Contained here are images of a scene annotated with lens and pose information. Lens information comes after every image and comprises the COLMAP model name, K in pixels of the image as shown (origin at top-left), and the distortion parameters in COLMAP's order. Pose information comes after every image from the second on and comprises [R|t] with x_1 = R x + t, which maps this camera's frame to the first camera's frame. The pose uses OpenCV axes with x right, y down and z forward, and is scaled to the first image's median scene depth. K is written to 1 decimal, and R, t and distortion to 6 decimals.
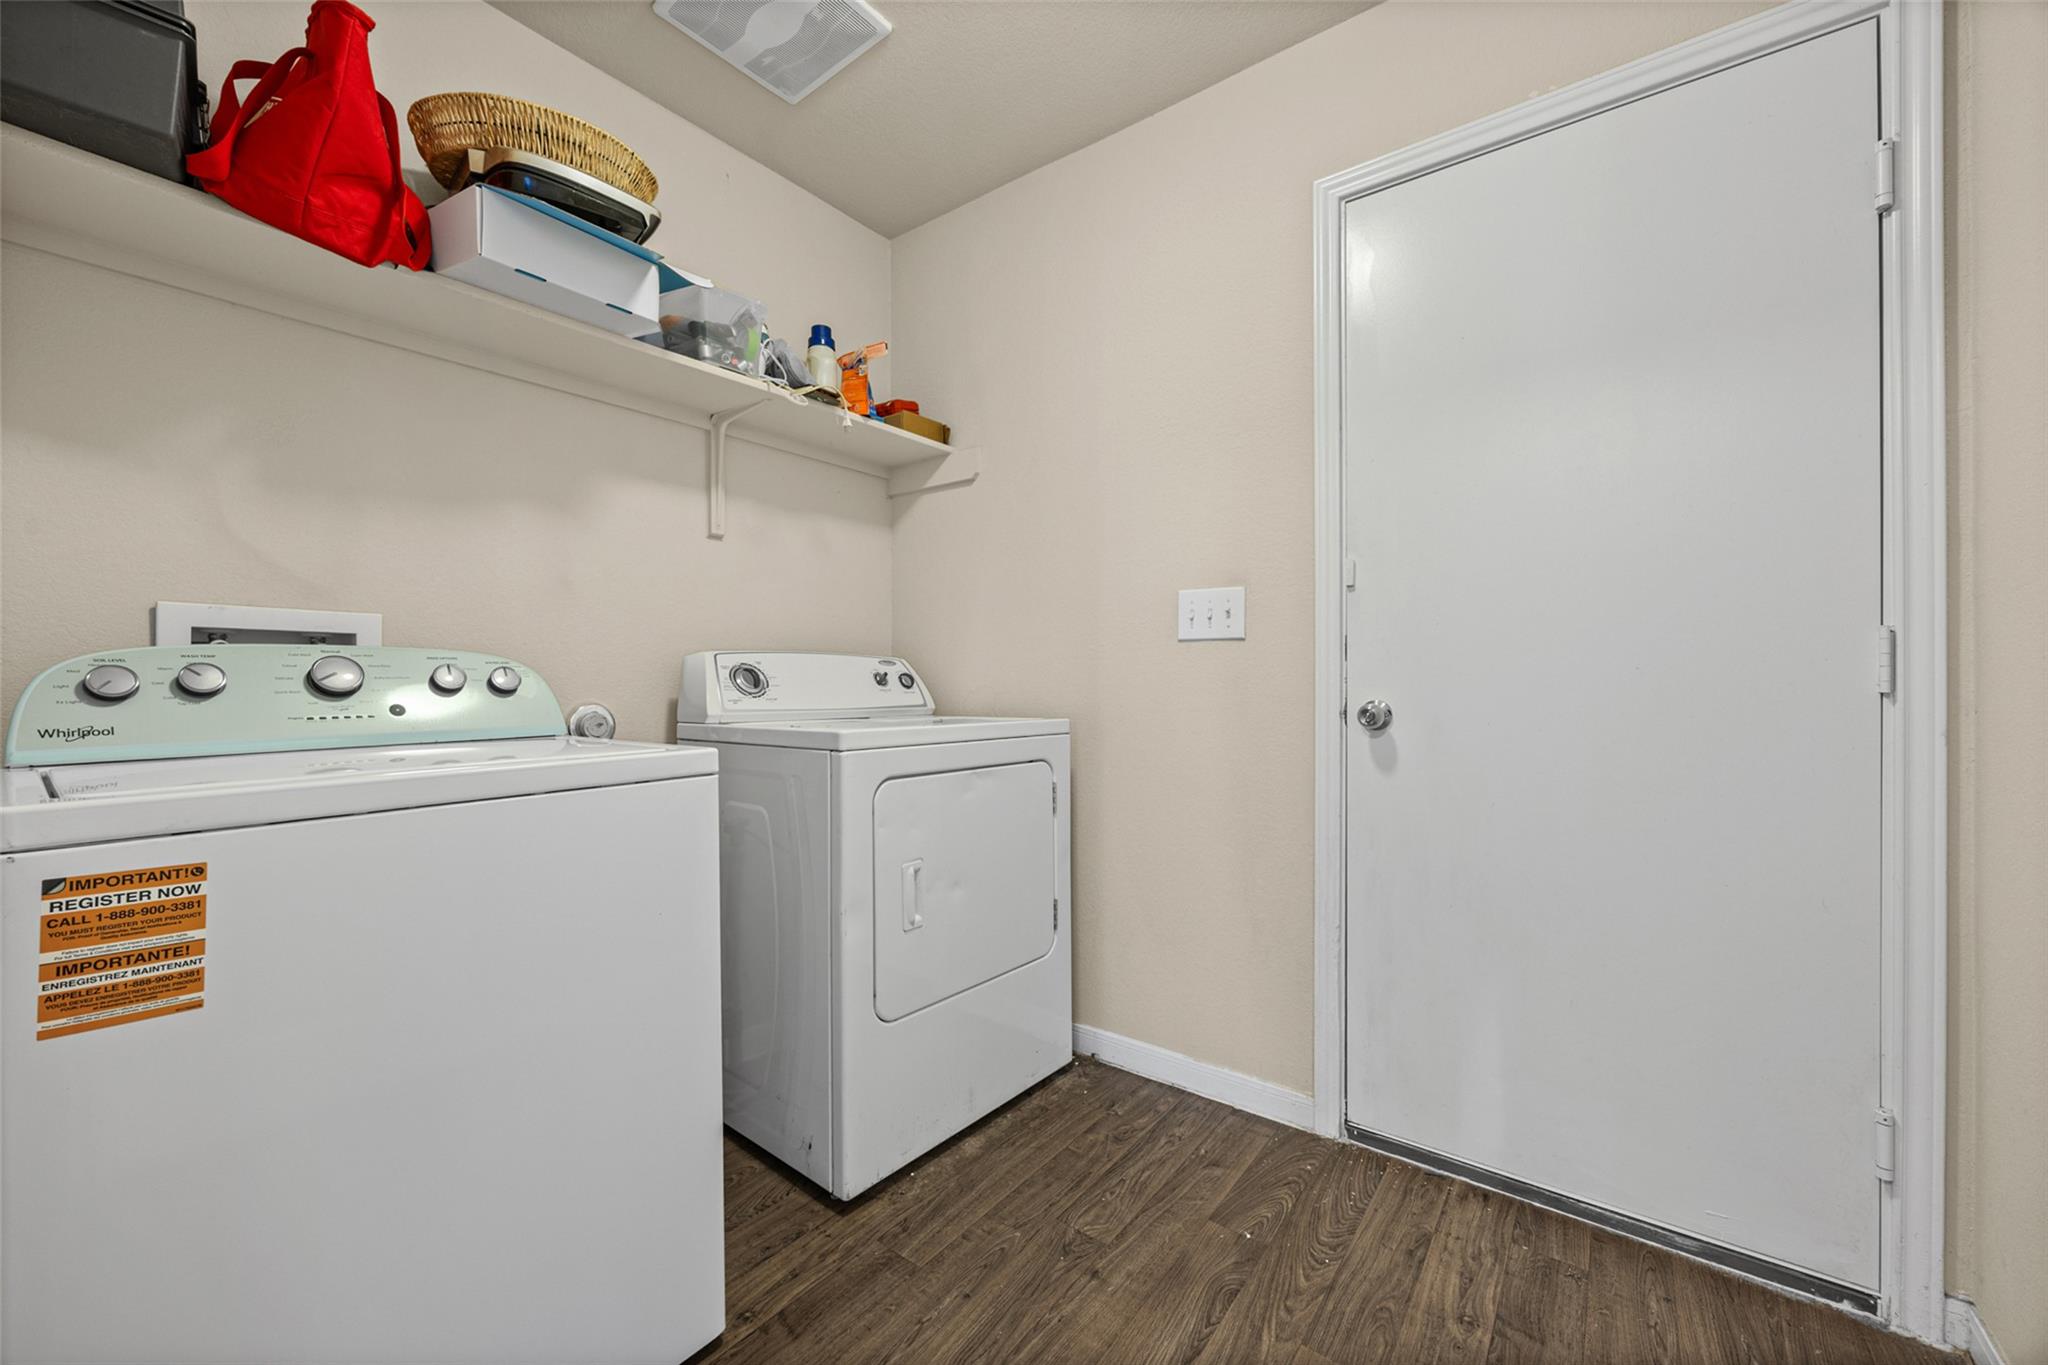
lens RADIAL K [[786.5, 0, 1021.1], [0, 786.5, 680.9], [0, 0, 1]] dist [-0.003203, -0.000046]
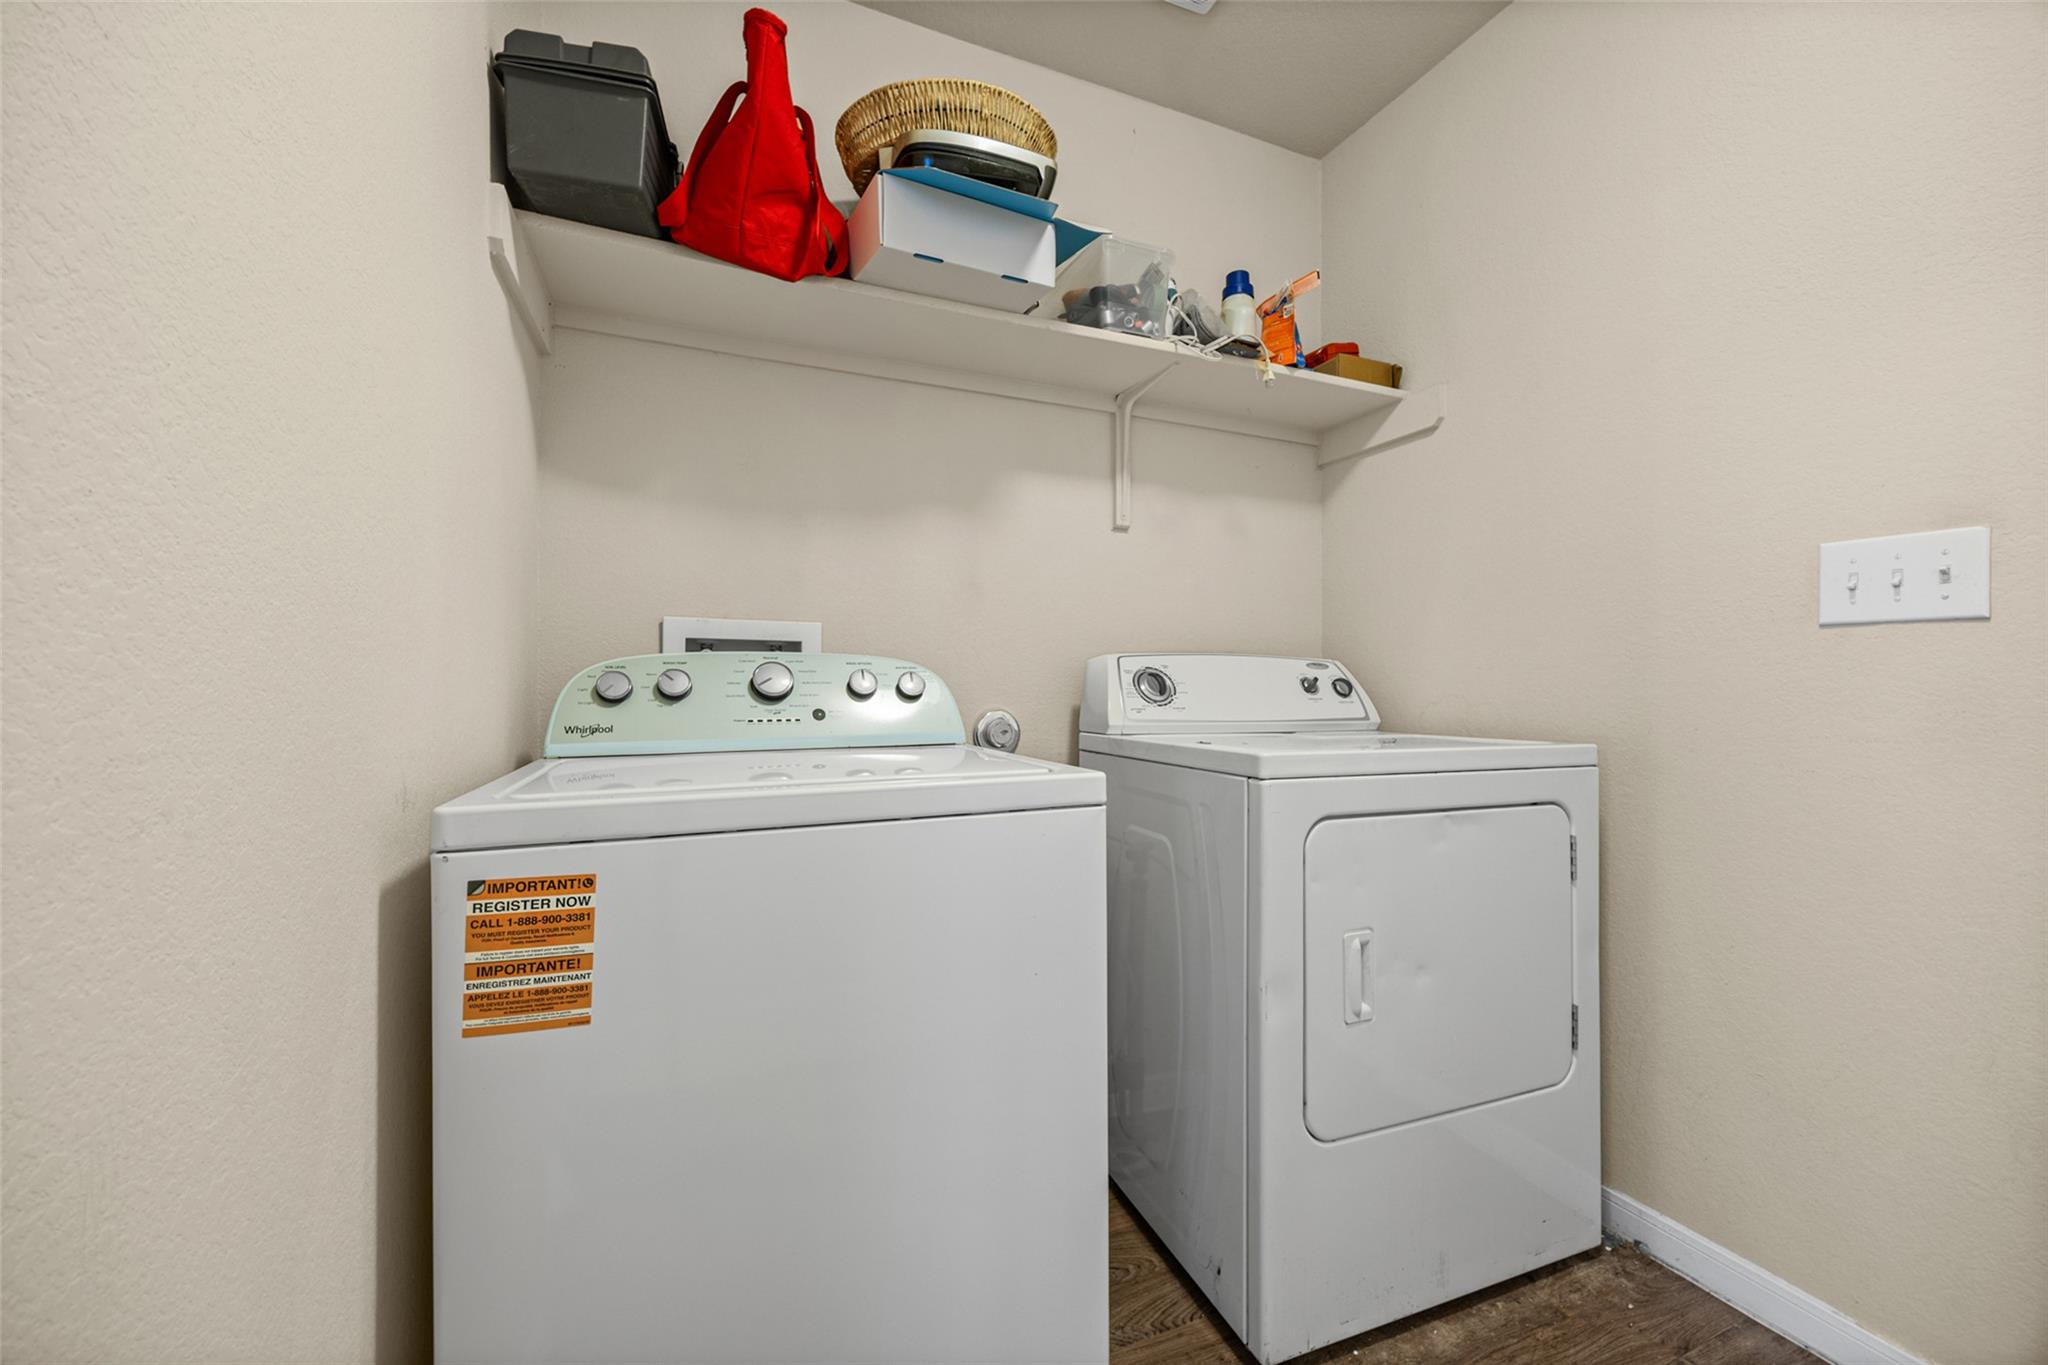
lens RADIAL K [[786.5, 0, 1021.1], [0, 786.5, 680.9], [0, 0, 1]] dist [-0.003203, -0.000046]
pose [[0.869200, 0.001972, -0.494457, -0.047002], [-0.004947, 0.999977, -0.004709, -0.002347], [0.494436, 0.006539, 0.869190, 0.189564]]
